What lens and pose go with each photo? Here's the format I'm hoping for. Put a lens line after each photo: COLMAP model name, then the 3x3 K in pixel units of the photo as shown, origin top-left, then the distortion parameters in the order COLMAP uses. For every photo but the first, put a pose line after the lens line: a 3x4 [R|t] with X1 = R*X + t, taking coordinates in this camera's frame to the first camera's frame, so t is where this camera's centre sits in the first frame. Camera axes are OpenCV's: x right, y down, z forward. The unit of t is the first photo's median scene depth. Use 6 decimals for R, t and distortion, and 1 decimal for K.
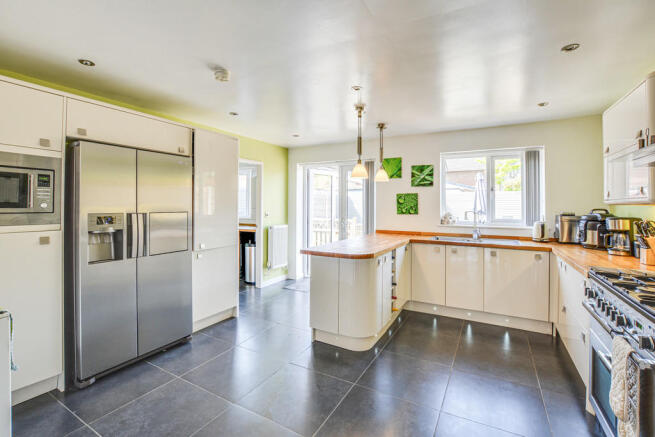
lens RADIAL K [[295.1, 0, 327.0], [0, 295.1, 201.0], [0, 0, 1]] dist [-0.023456, 0.001013]
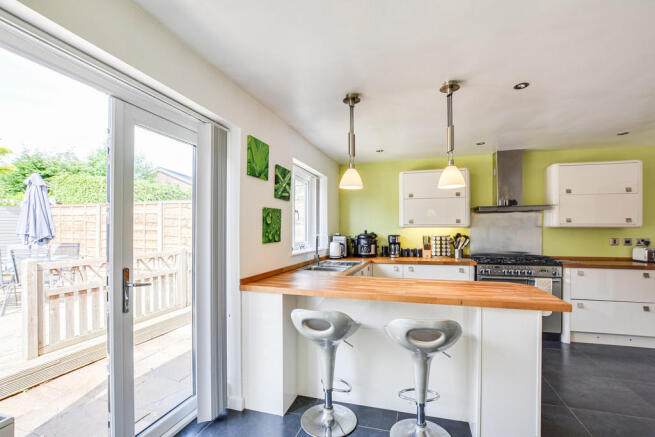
lens RADIAL K [[295.1, 0, 335.1], [0, 295.1, 229.5], [0, 0, 1]] dist [-0.023456, 0.001013]
pose [[-0.230188, -0.000658, 0.973146, -0.395084], [-0.010807, 0.999940, -0.001880, 0.020535], [-0.973086, -0.010950, -0.230181, 1.155391]]
